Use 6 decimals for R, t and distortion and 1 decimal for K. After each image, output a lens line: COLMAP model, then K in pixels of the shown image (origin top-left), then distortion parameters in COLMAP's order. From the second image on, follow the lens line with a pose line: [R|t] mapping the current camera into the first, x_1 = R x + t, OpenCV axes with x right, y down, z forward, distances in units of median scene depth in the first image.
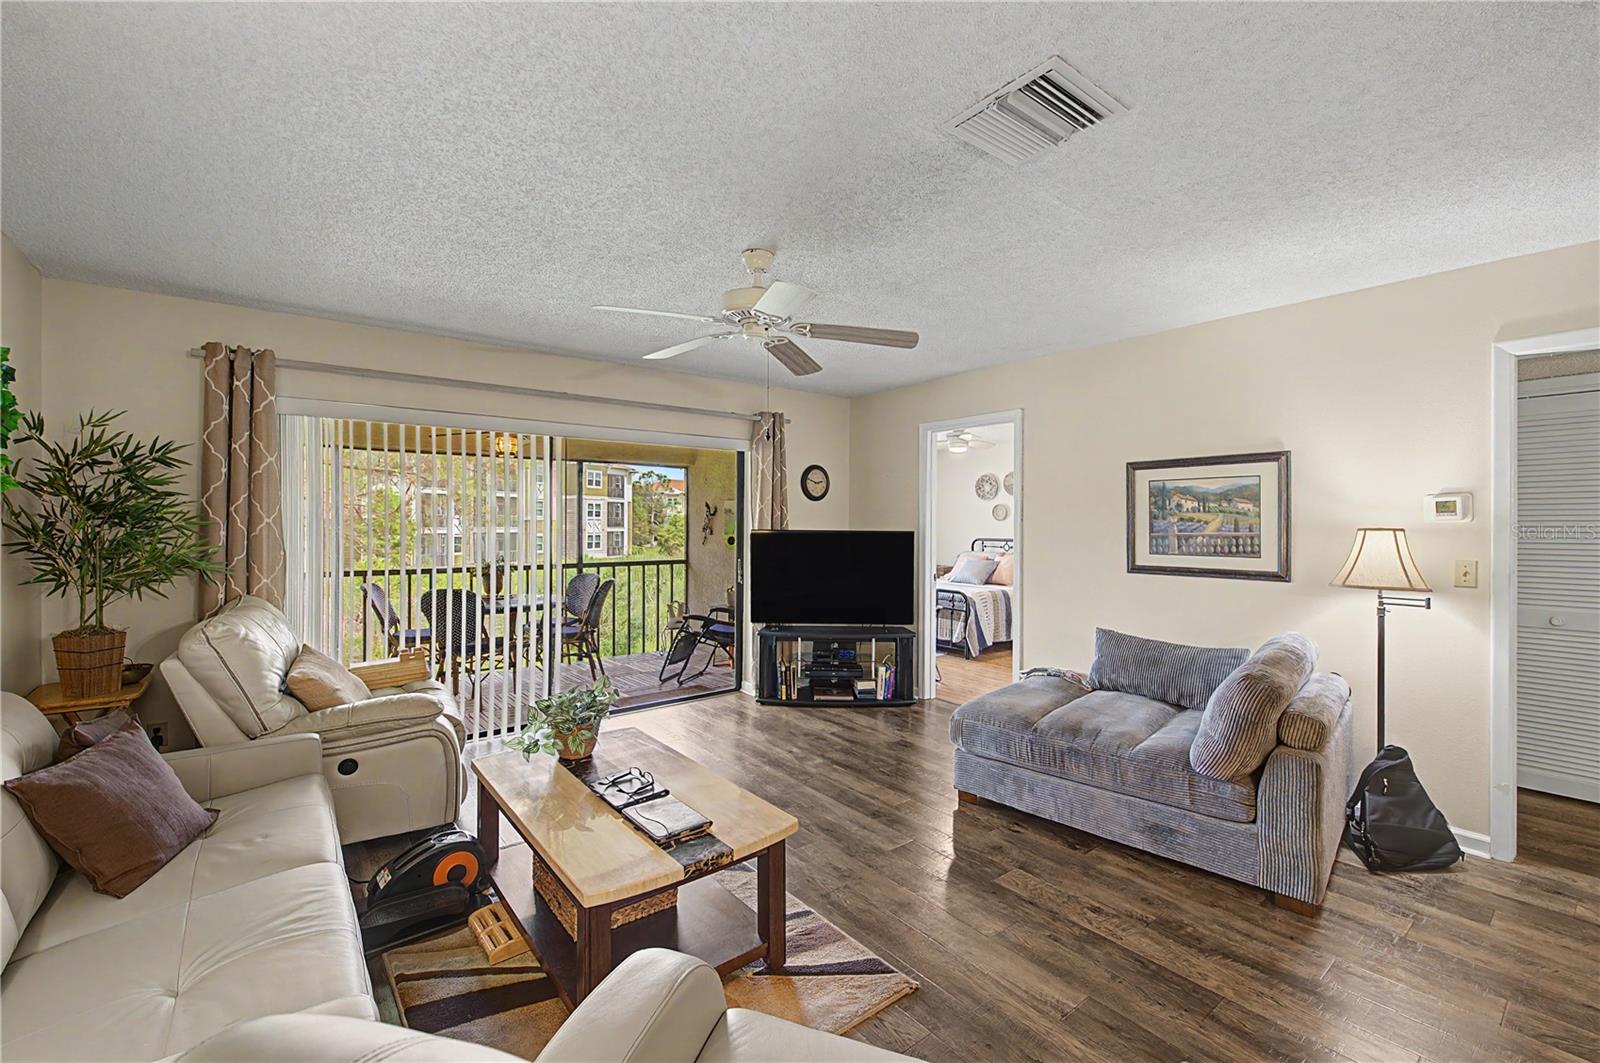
lens RADIAL K [[668.8, 0, 810.2], [0, 668.8, 525.0], [0, 0, 1]] dist [0.002011, -0.001715]
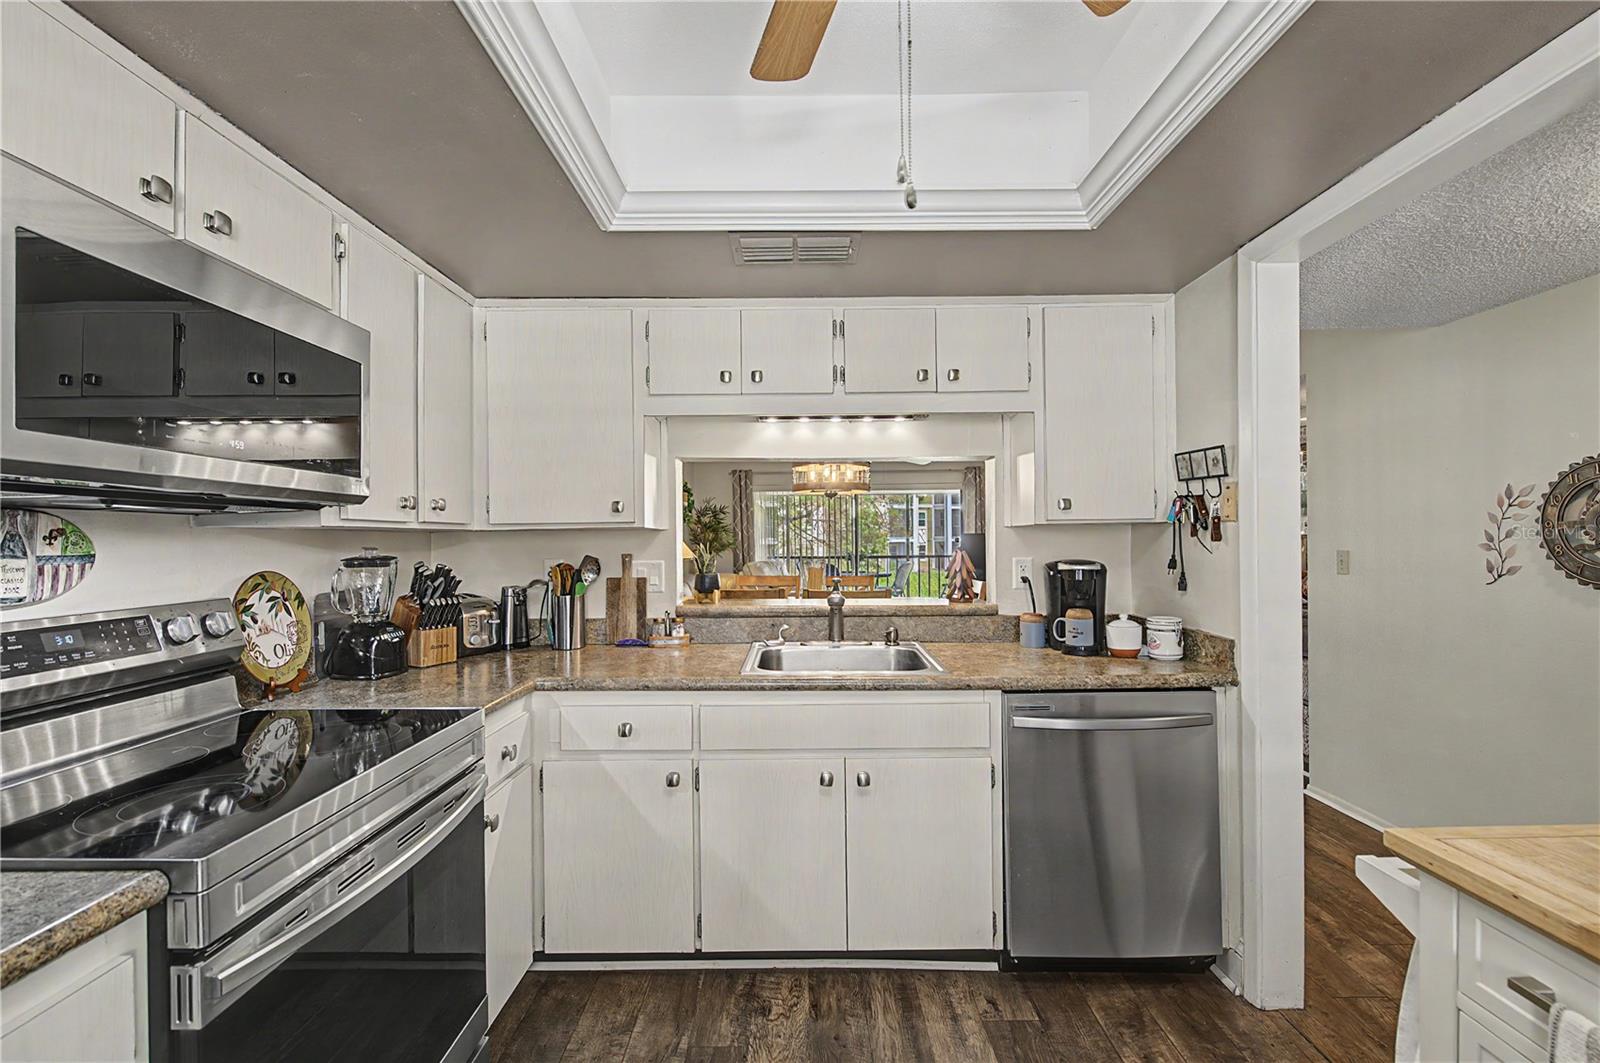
lens RADIAL K [[697.6, 0, 792.1], [0, 697.6, 538.7], [0, 0, 1]] dist [0.000191, -0.003330]
pose [[0.769184, -0.005992, -0.638999, 0.952216], [0.010406, 0.999941, 0.003150, 0.012209], [0.638943, -0.009072, 0.769201, -0.905279]]
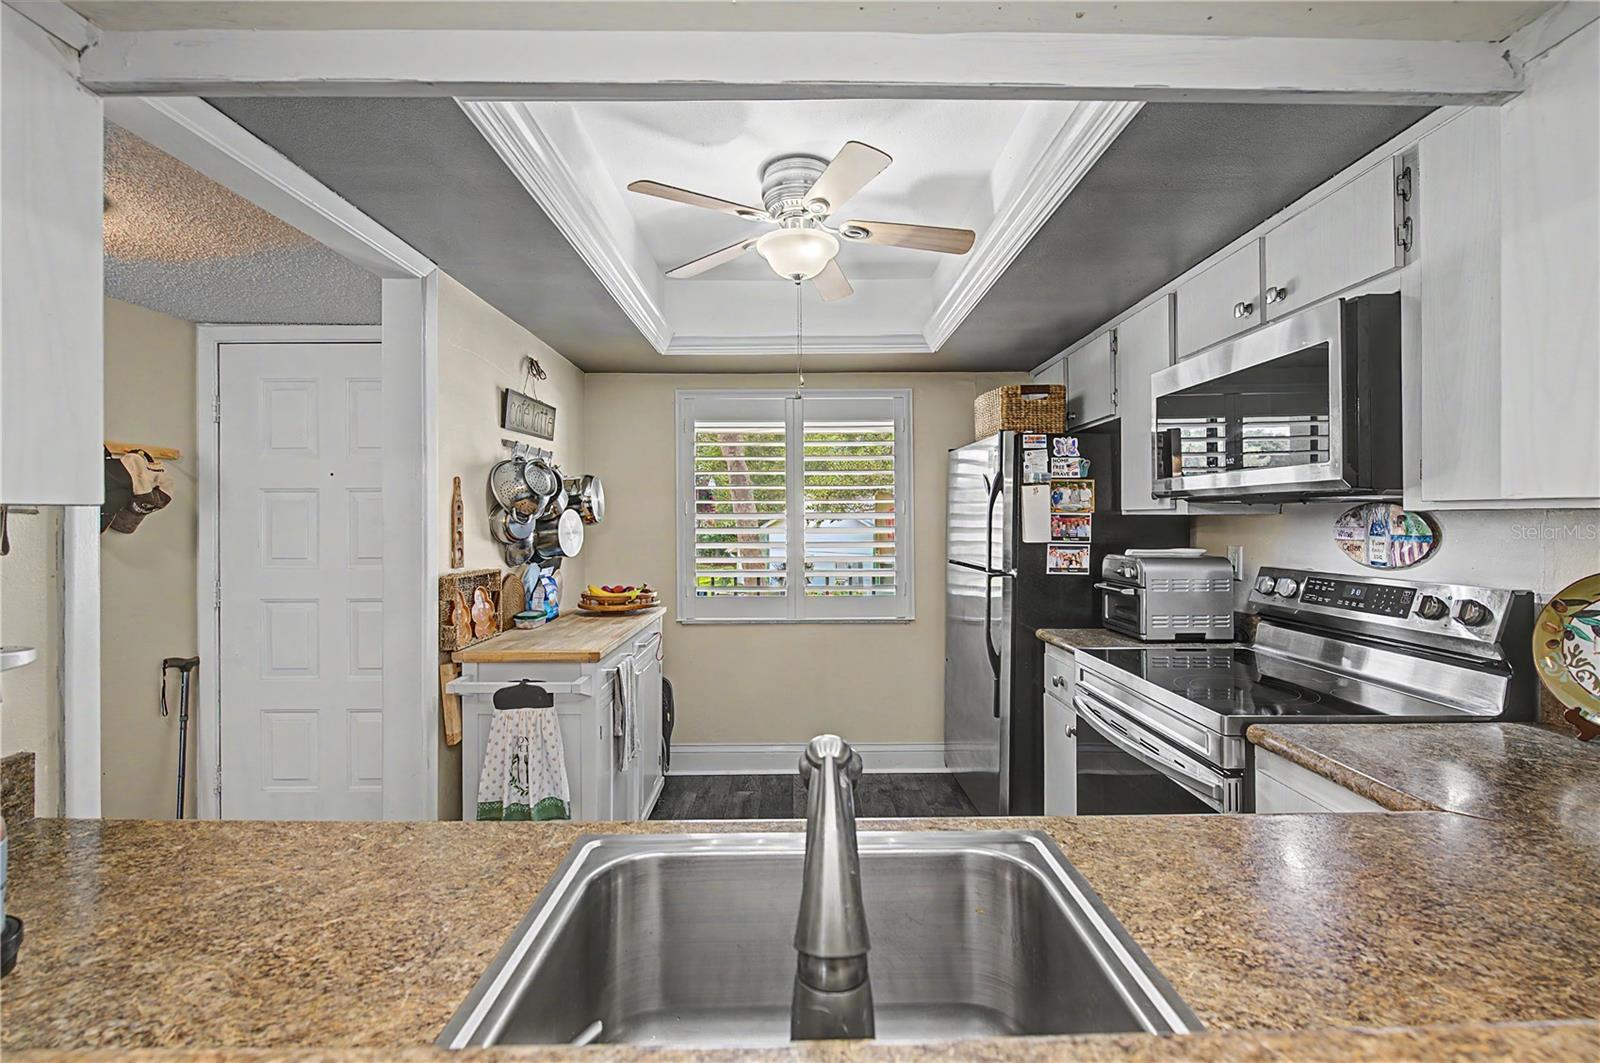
lens RADIAL K [[668.8, 0, 808.0], [0, 668.8, 520.5], [0, 0, 1]] dist [0.002011, -0.001715]
pose [[-0.787960, 0.002299, 0.615722, 0.510384], [0.002537, 0.999997, -0.000488, 0.007633], [-0.615721, 0.001177, -0.787964, -0.300230]]
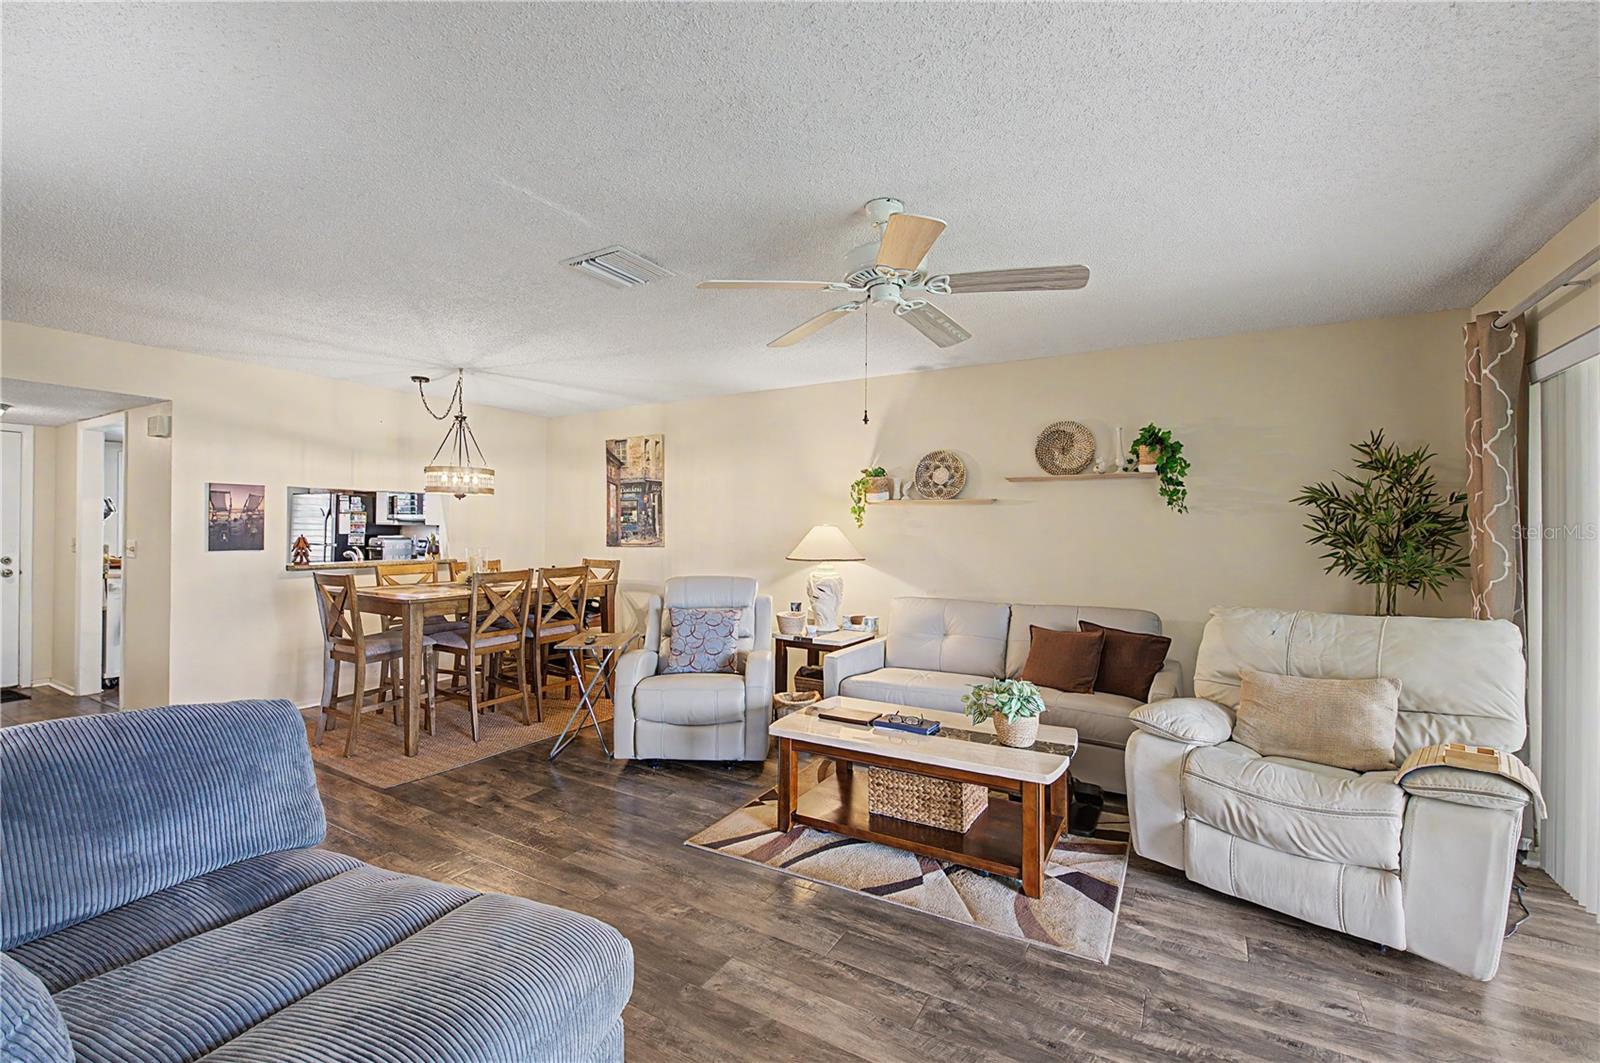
lens RADIAL K [[668.8, 0, 806.1], [0, 668.8, 530.0], [0, 0, 1]] dist [0.002011, -0.001715]
pose [[-0.931537, -0.008636, -0.363545, 0.222258], [-0.008971, 0.999959, -0.000765, 0.008862], [0.363537, 0.002549, -0.931576, 1.224293]]
